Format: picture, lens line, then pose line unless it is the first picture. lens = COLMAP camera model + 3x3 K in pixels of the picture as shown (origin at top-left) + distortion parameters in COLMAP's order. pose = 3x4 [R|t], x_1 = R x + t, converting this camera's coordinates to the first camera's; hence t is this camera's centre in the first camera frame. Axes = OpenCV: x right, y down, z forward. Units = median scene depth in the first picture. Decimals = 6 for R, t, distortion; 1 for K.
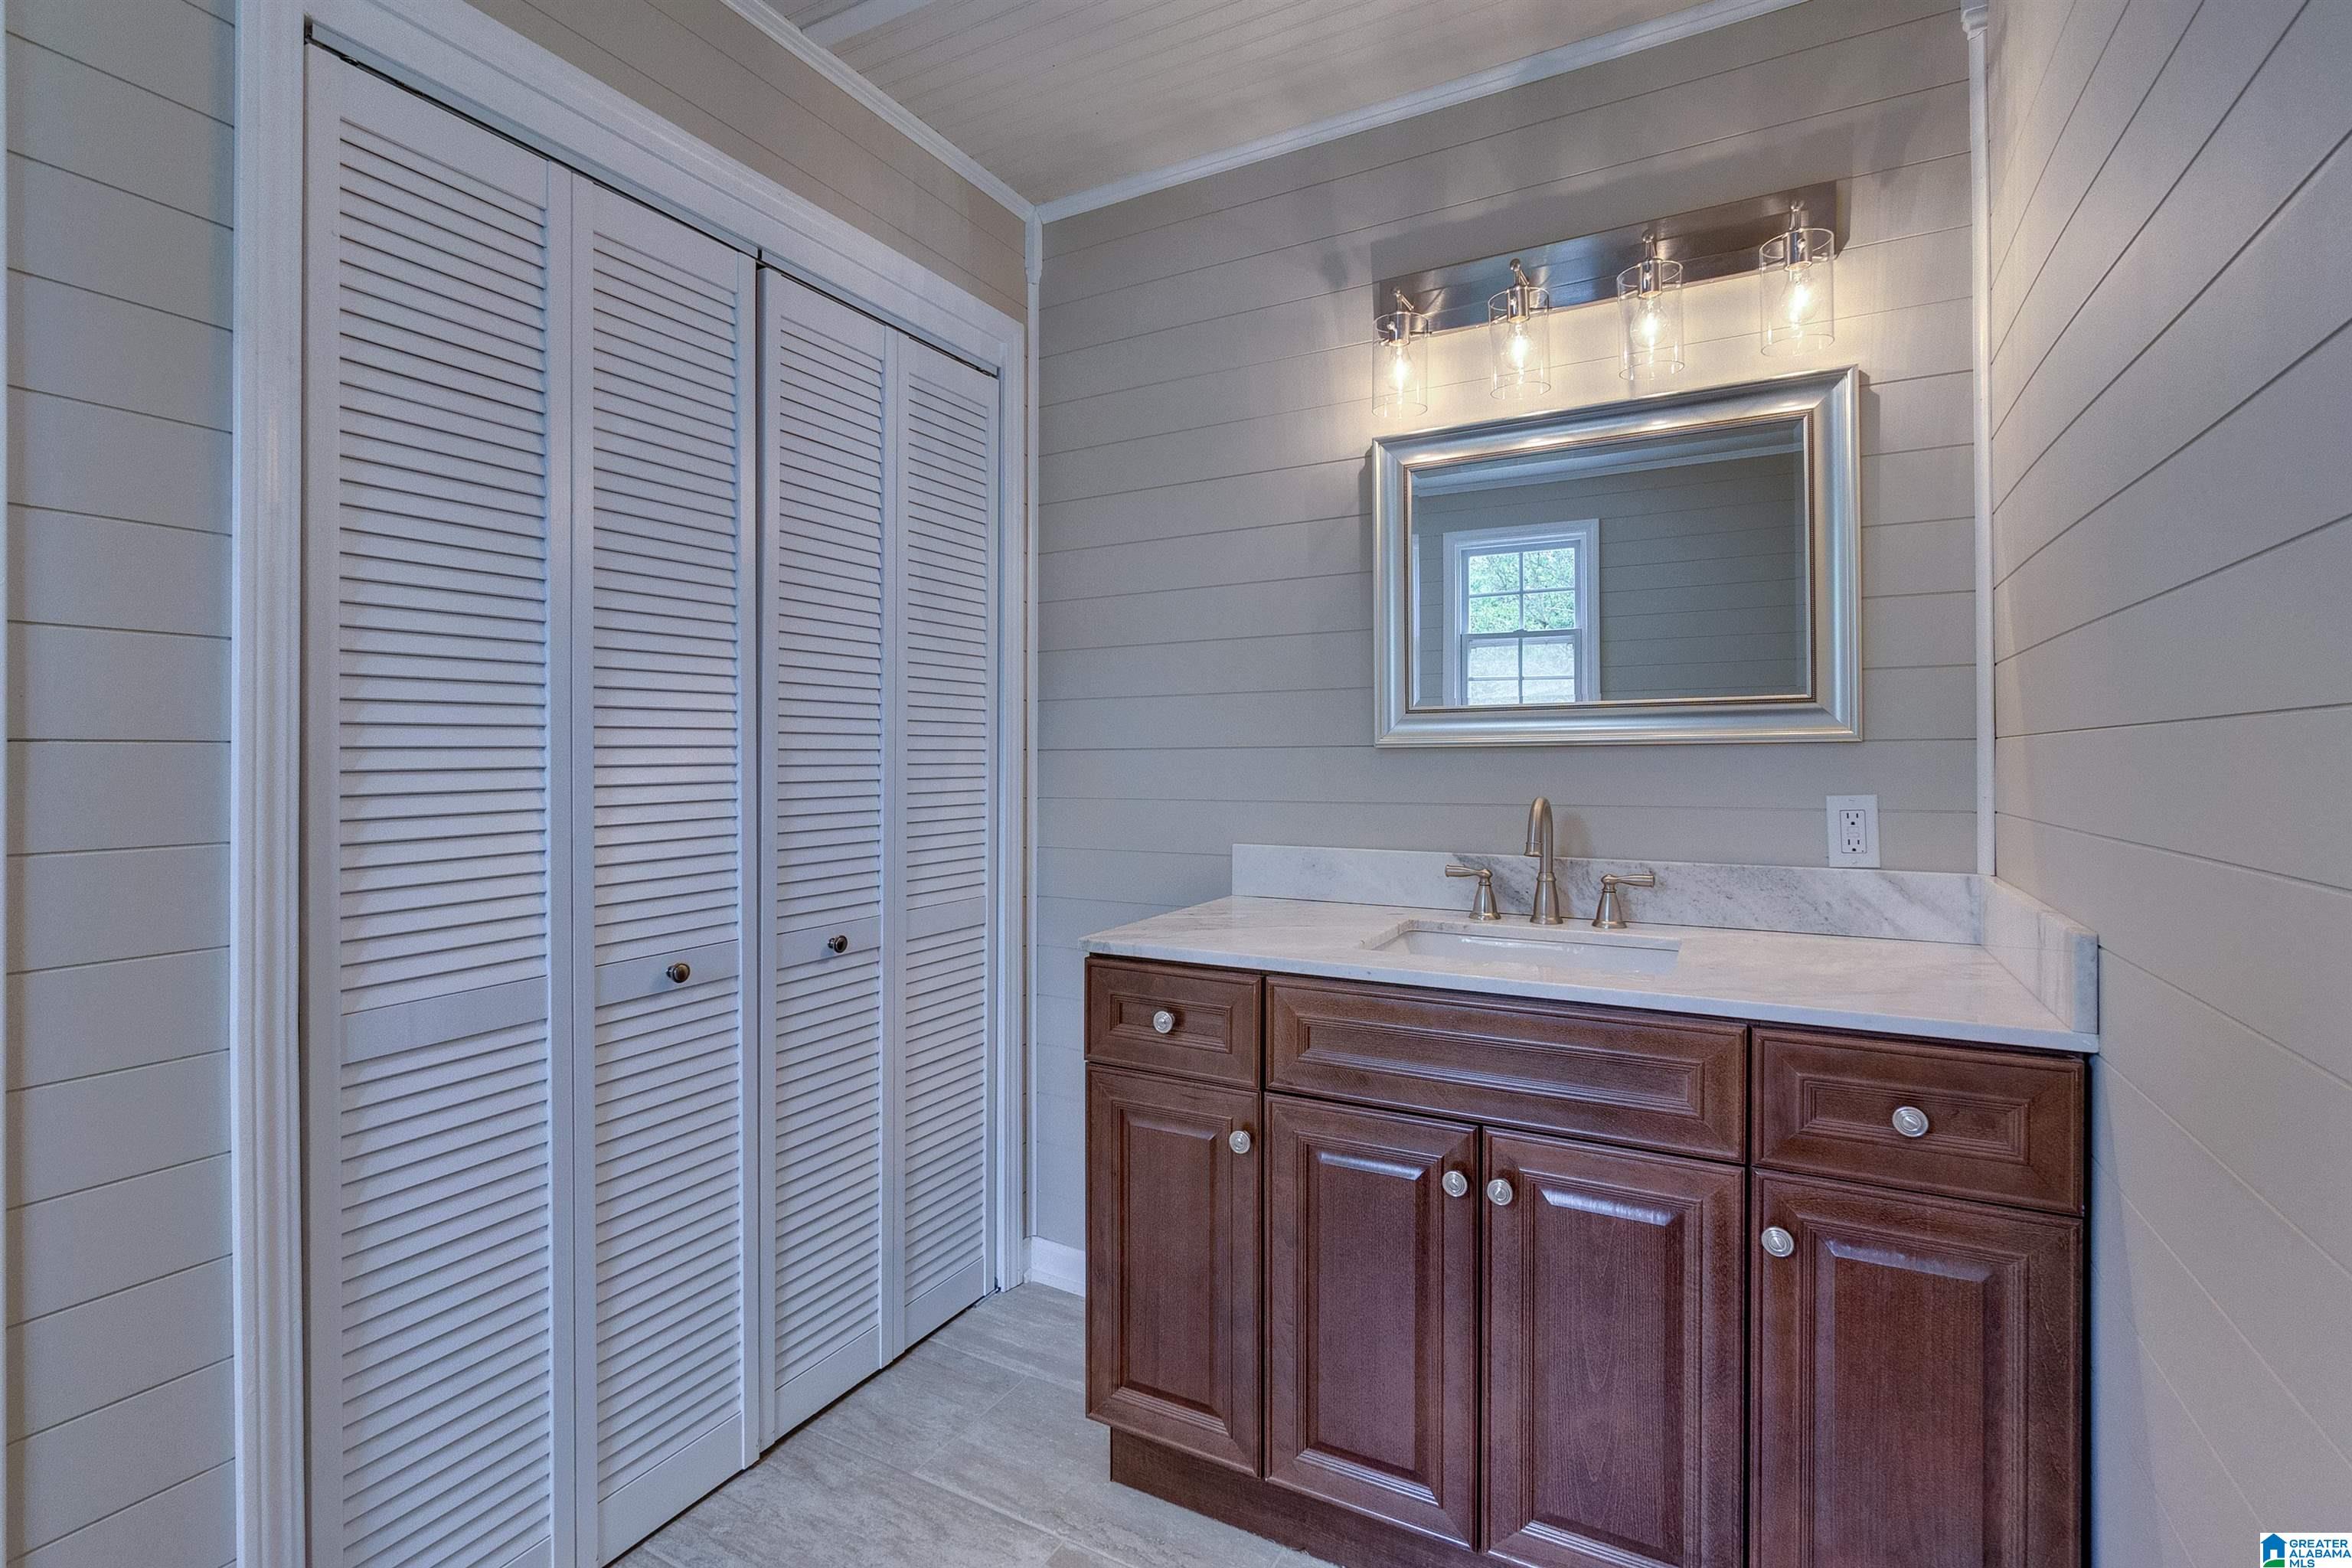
lens RADIAL K [[1052.0, 0, 1178.9], [0, 1052.0, 752.8], [0, 0, 1]] dist [-0.004084, 0.000158]
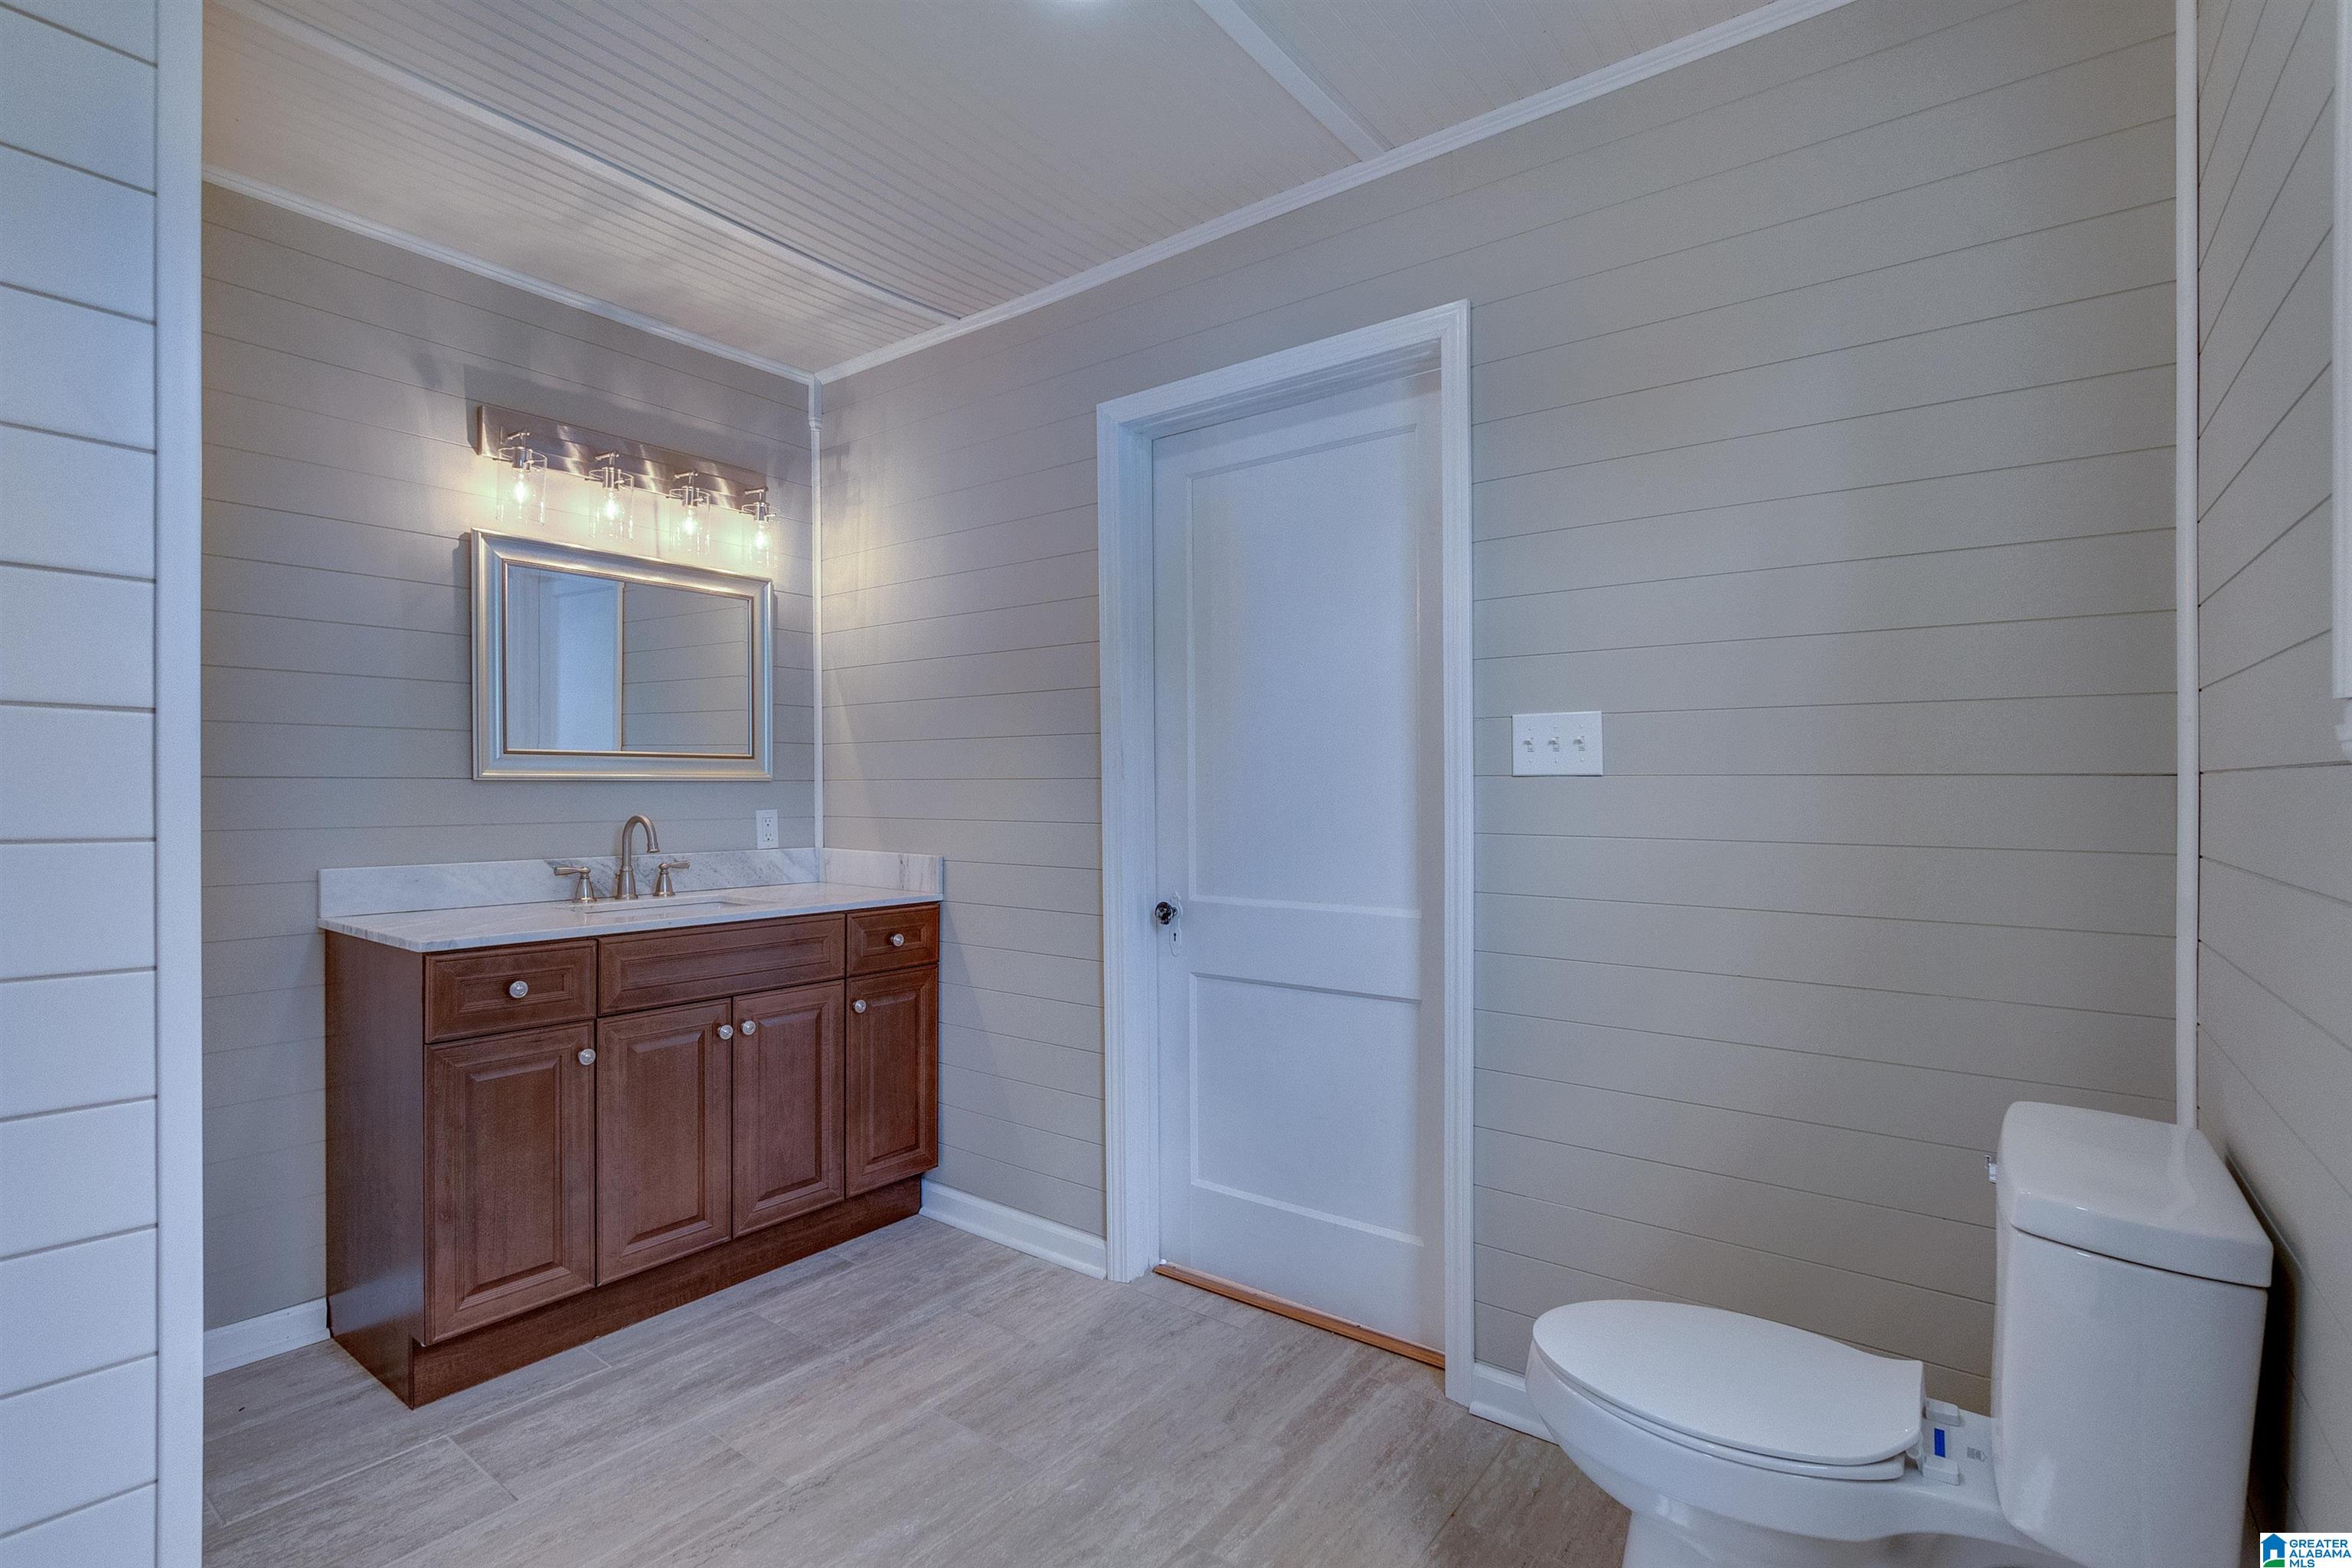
lens RADIAL K [[1012.6, 0, 1170.6], [0, 1012.6, 792.6], [0, 0, 1]] dist [-0.000268, 0.000047]
pose [[0.175992, 0.000996, 0.984391, -1.006572], [-0.005908, 0.999983, 0.000045, 0.006280], [-0.984374, -0.005824, 0.175994, -0.016719]]
